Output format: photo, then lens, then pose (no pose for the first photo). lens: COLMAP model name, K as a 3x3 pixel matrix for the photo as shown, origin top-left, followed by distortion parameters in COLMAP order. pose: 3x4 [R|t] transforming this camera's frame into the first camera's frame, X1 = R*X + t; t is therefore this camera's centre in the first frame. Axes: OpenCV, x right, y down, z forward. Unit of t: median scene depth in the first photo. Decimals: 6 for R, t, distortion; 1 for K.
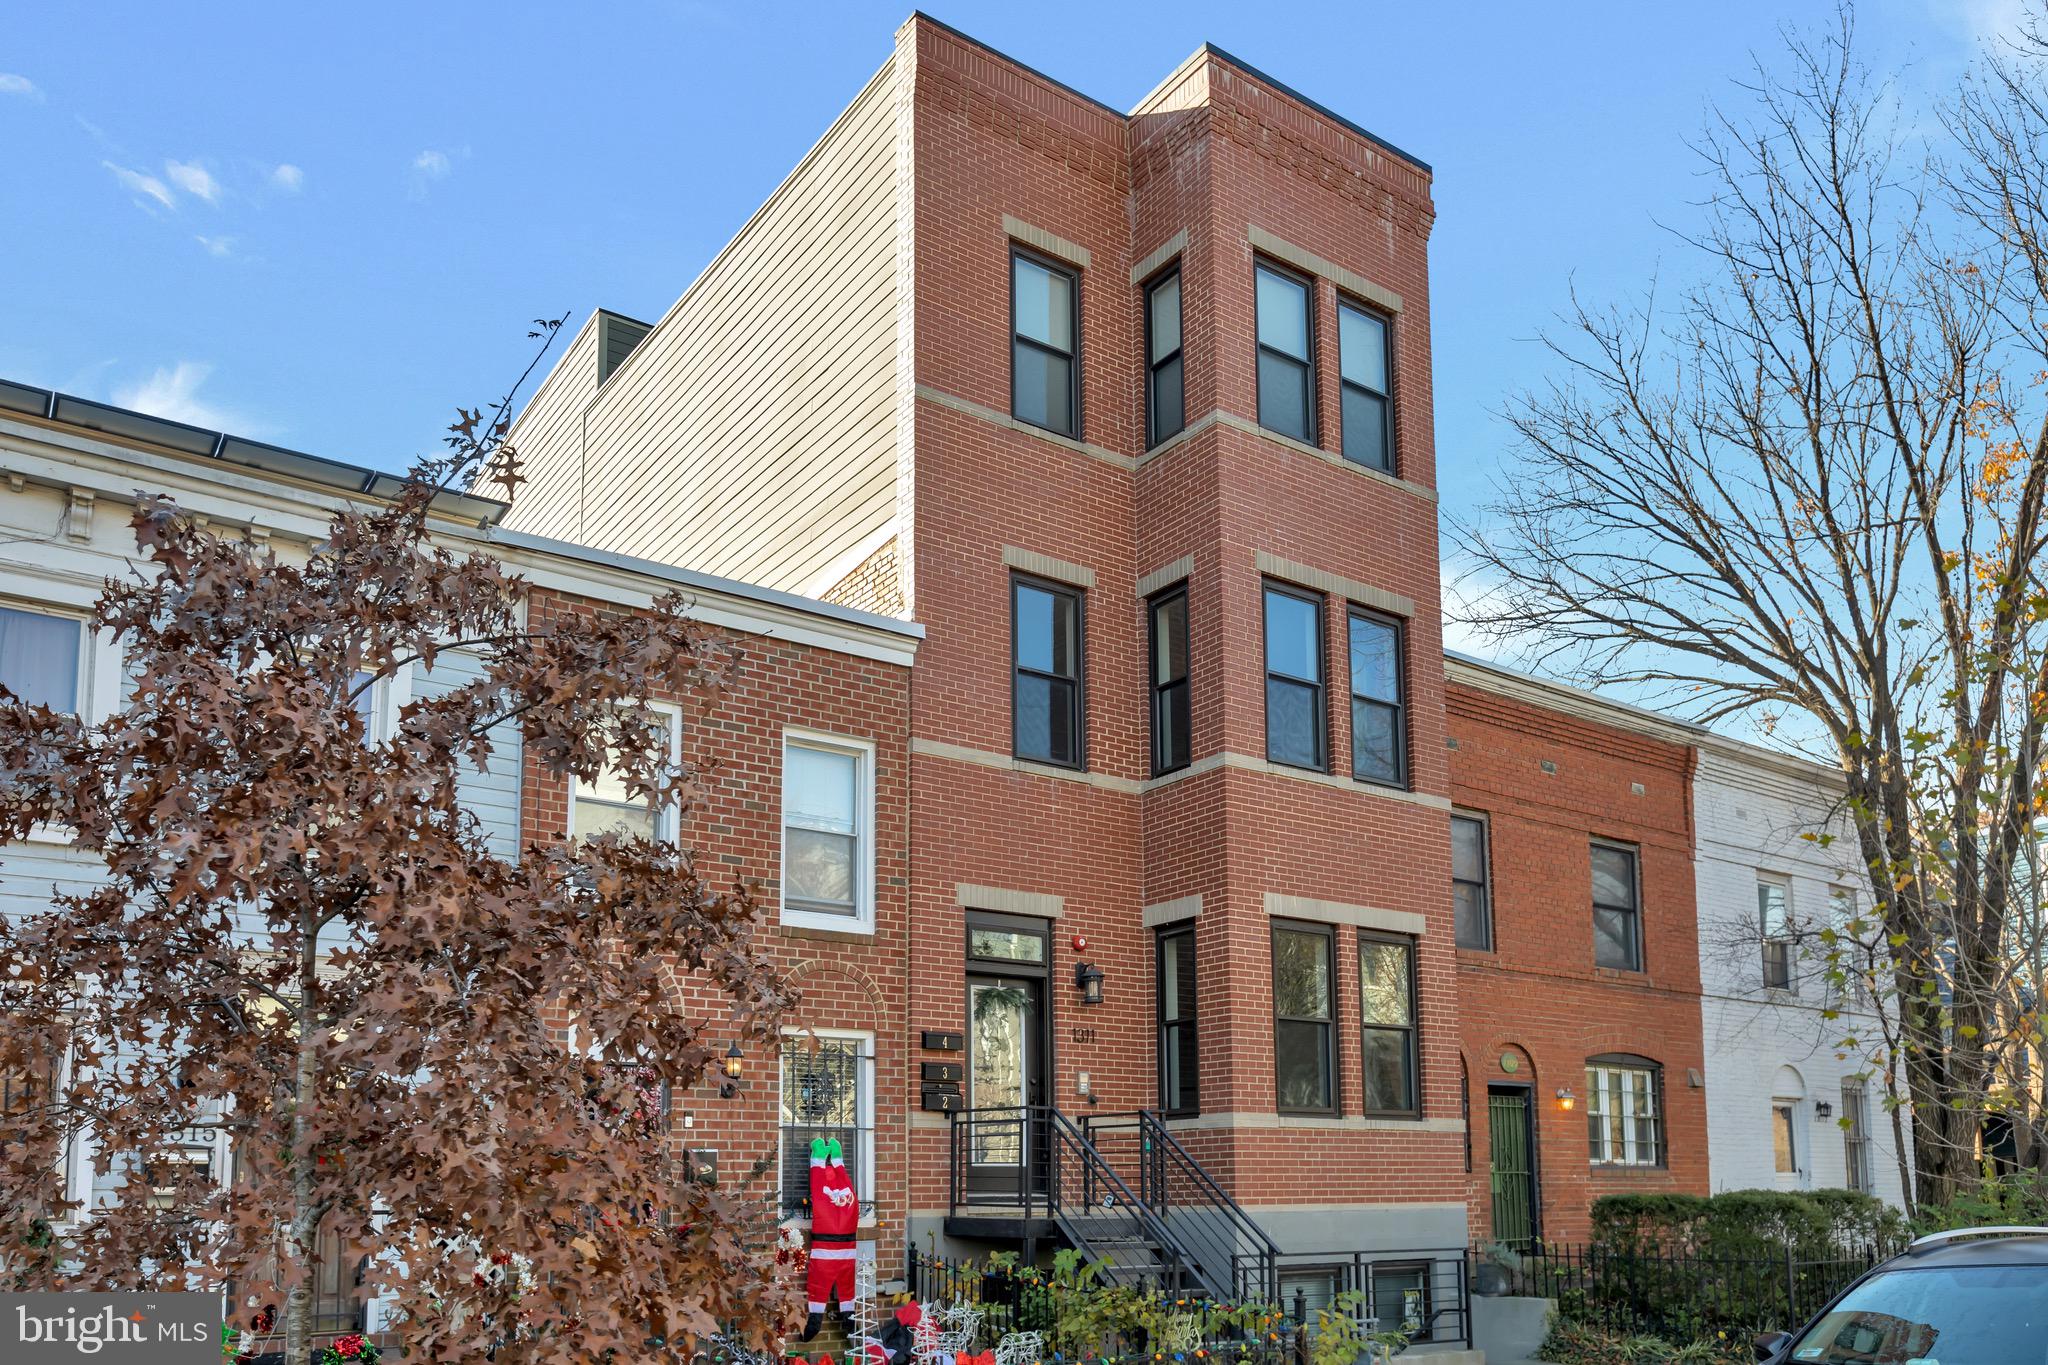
lens RADIAL K [[2666.1, 0, 1024.0], [0, 2666.1, 682.5], [0, 0, 1]] dist [0.107658, 0.002026]
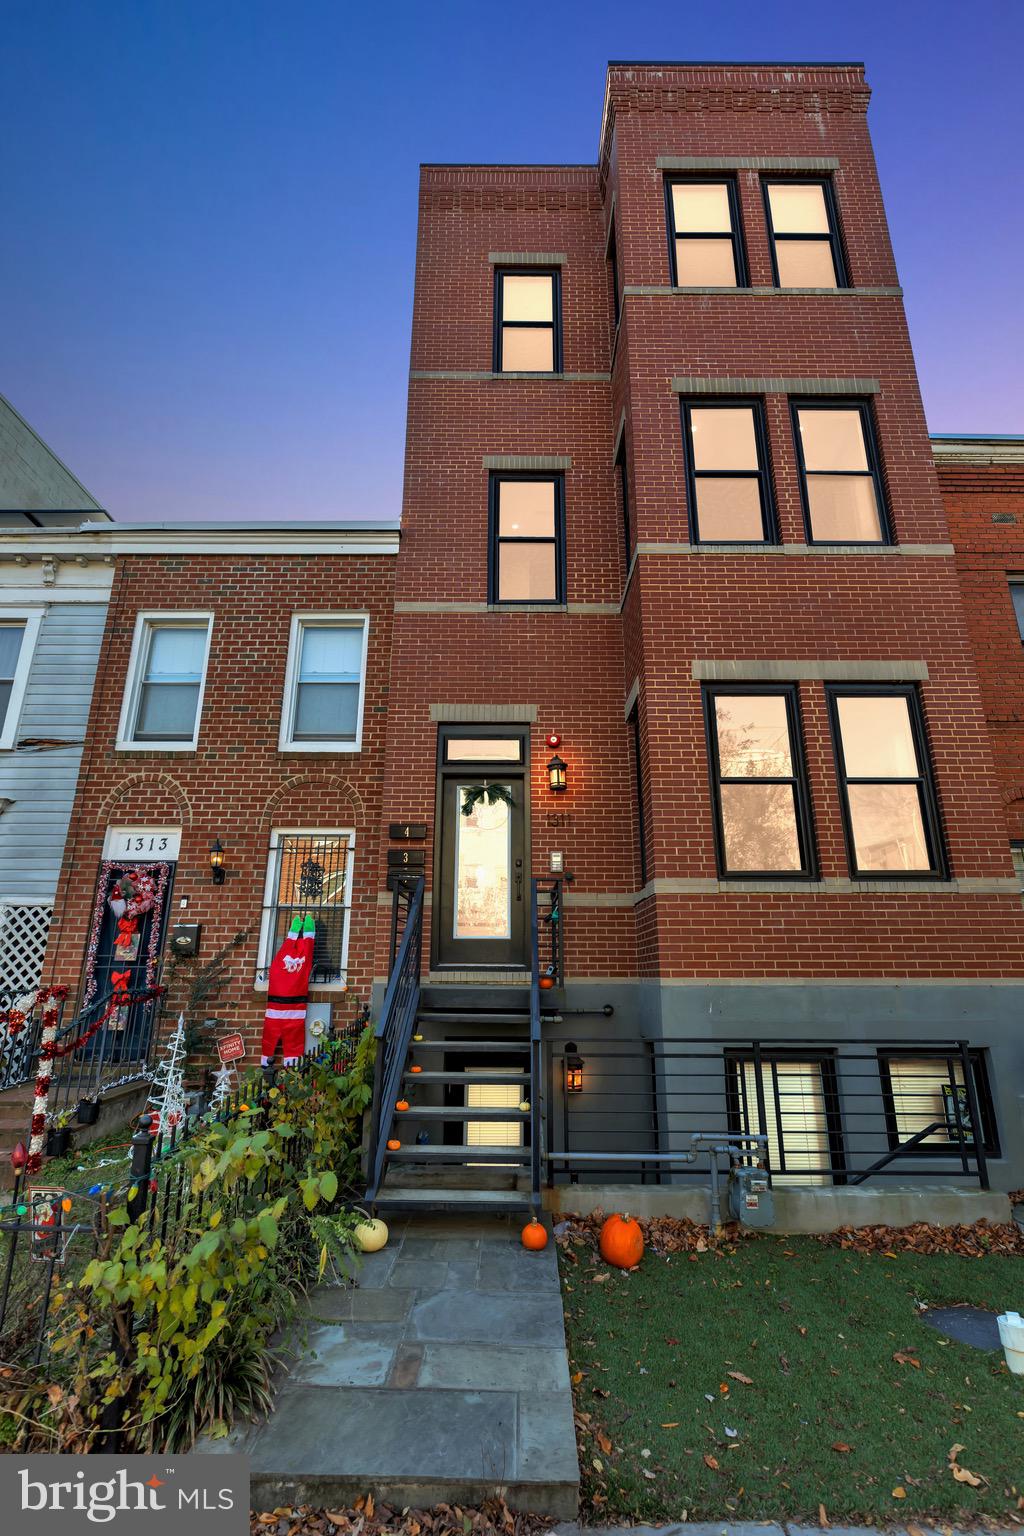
lens RADIAL K [[785.0, 0, 514.2], [0, 785.0, 702.2], [0, 0, 1]] dist [-0.000321, 0.000461]
pose [[0.718528, -0.210568, -0.662856, 0.247371], [0.122810, 0.976504, -0.177080, 0.145248], [0.684569, 0.045832, 0.727505, 0.771693]]
